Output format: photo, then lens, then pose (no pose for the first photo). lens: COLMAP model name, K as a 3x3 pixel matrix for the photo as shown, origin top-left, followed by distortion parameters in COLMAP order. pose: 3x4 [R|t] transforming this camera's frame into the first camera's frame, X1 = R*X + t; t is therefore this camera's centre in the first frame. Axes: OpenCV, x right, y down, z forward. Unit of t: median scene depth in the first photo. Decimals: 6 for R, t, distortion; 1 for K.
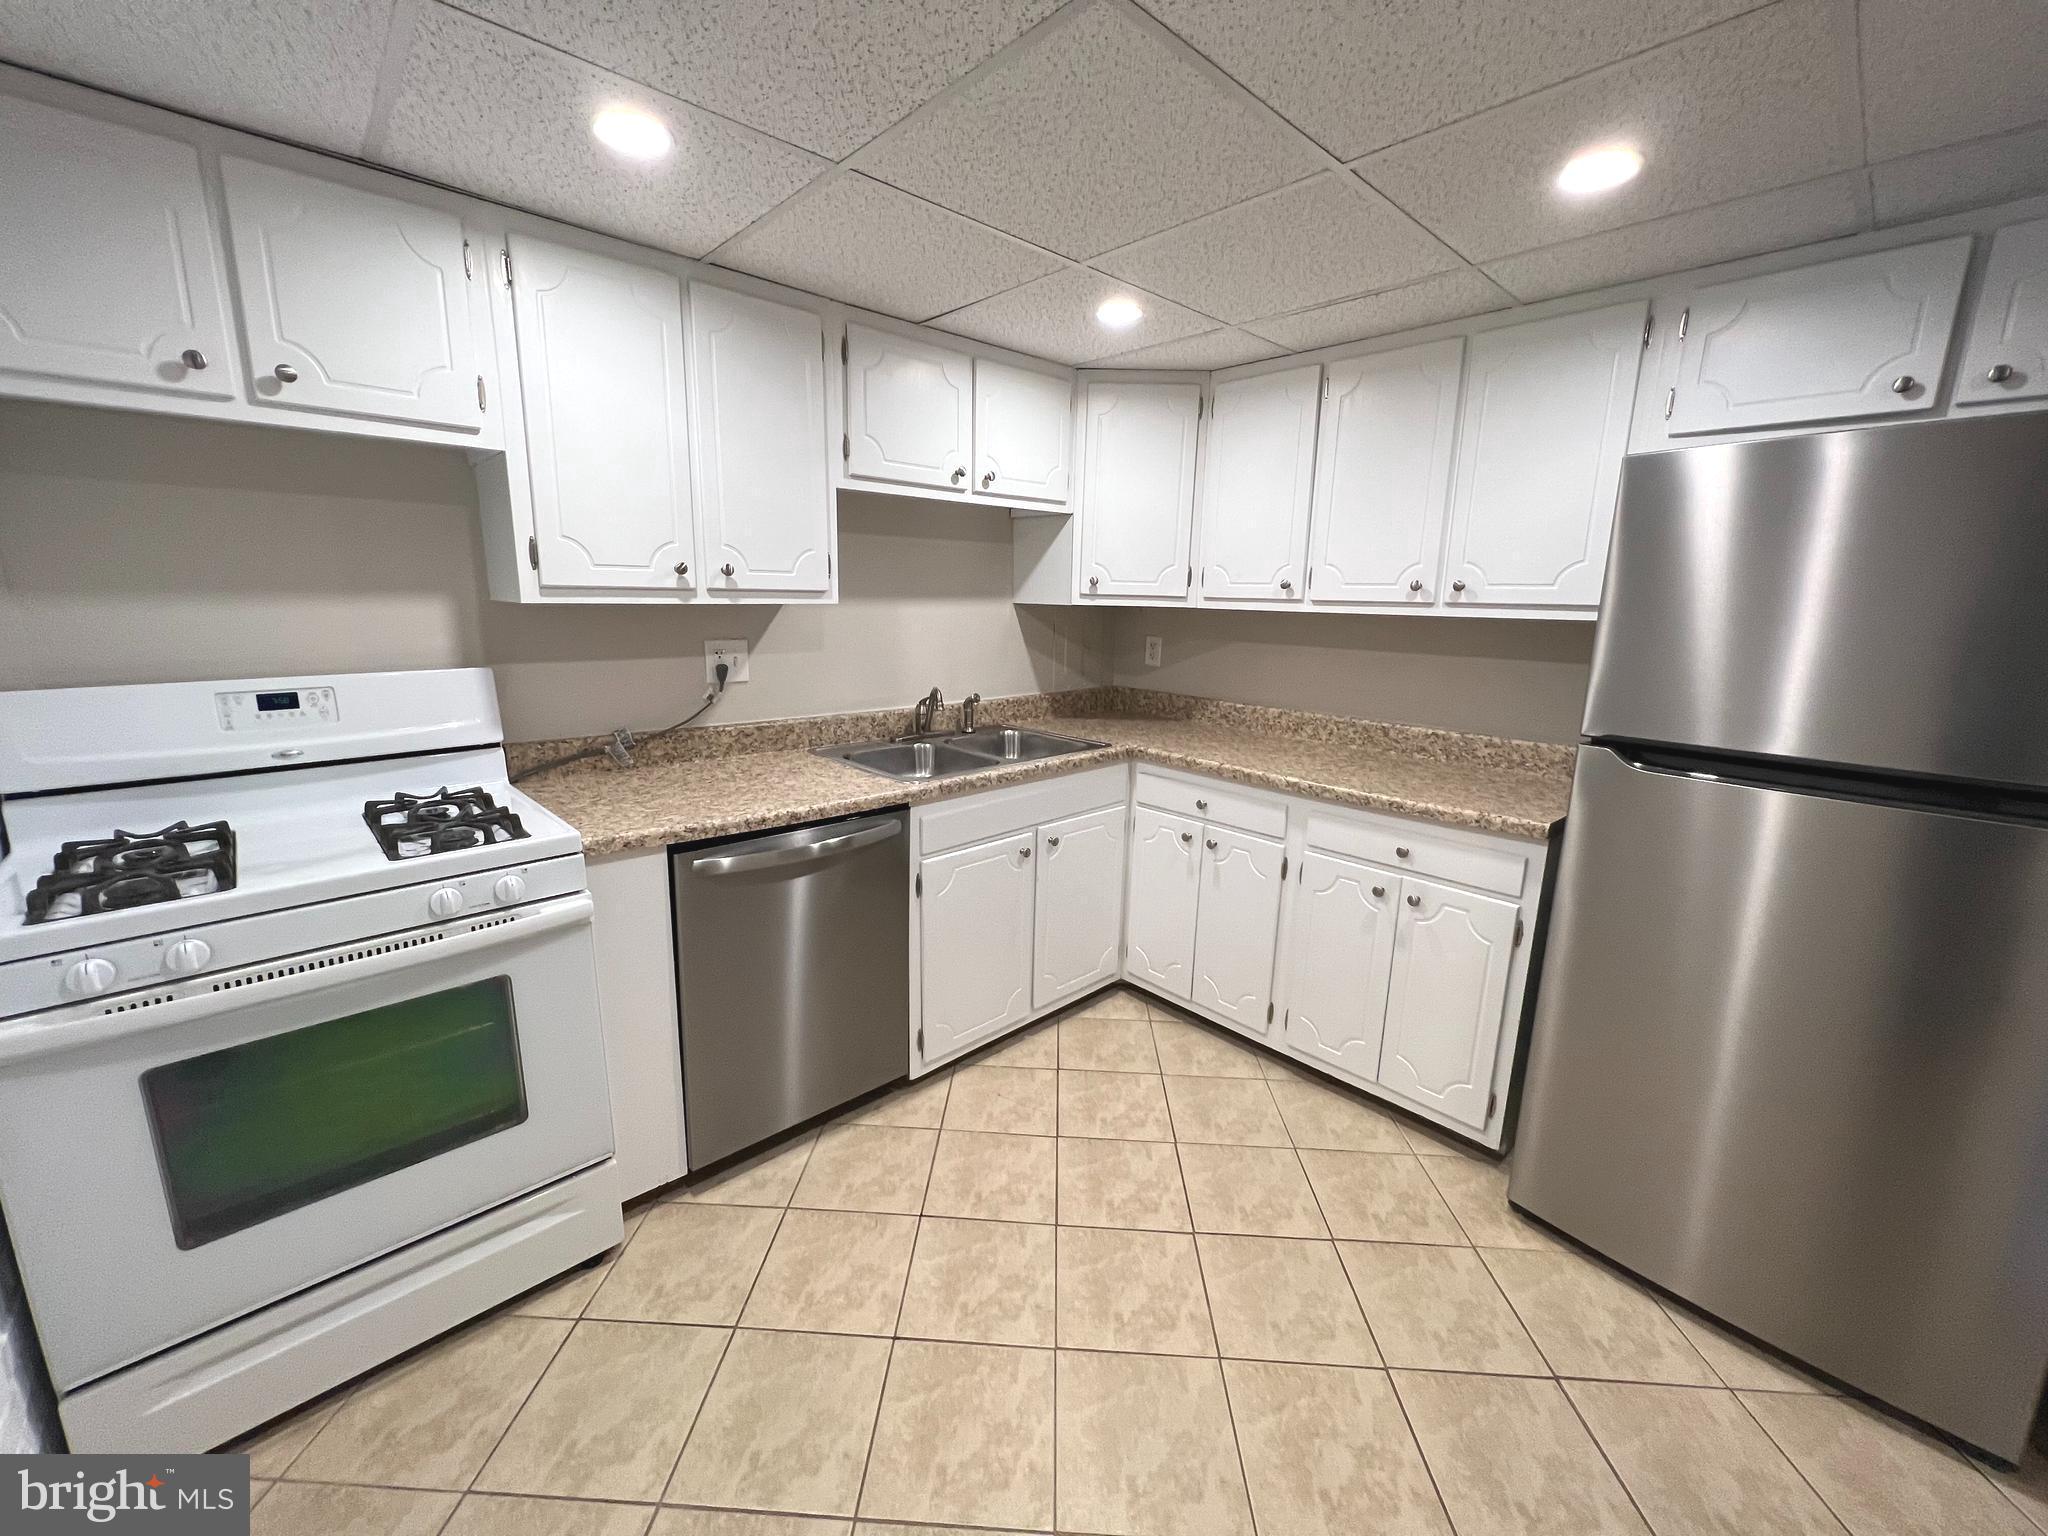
lens RADIAL K [[820.7, 0, 1023.8], [0, 820.7, 761.3], [0, 0, 1]] dist [-0.000521, 0.000078]
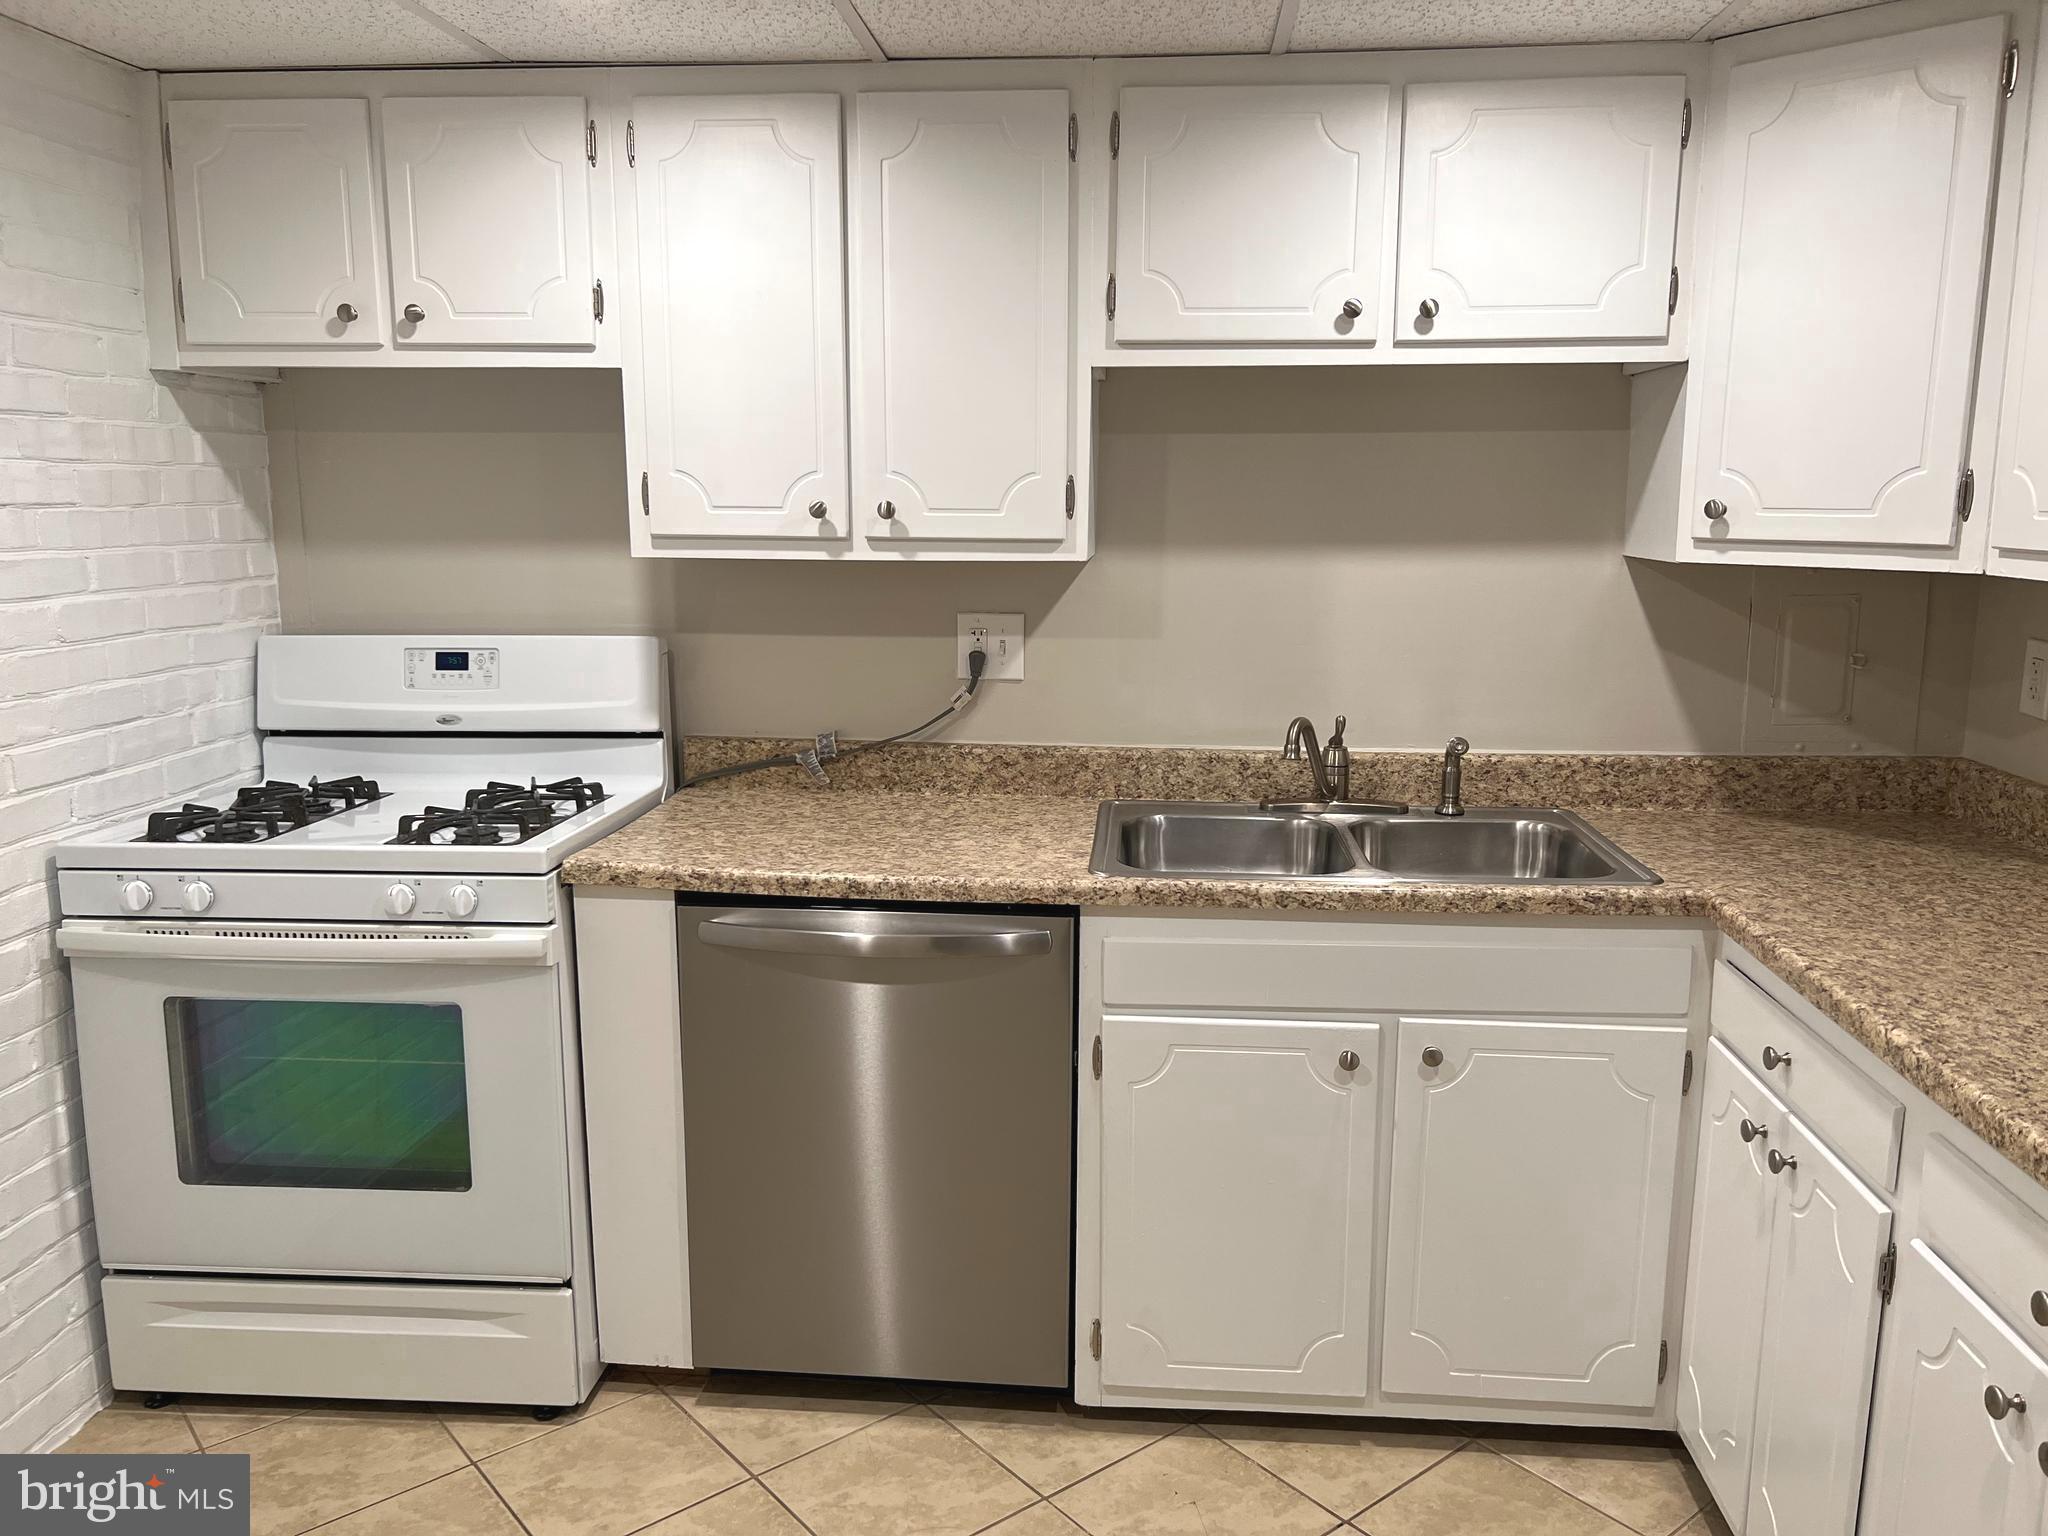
lens RADIAL K [[1543.7, 0, 1024.5], [0, 1543.7, 768.5], [0, 0, 1]] dist [0.038965, -0.024691]
pose [[0.666865, 0.111691, -0.736761, 0.602627], [-0.141871, 0.989649, 0.021616, -0.061583], [0.731549, 0.090110, 0.675808, 0.229021]]
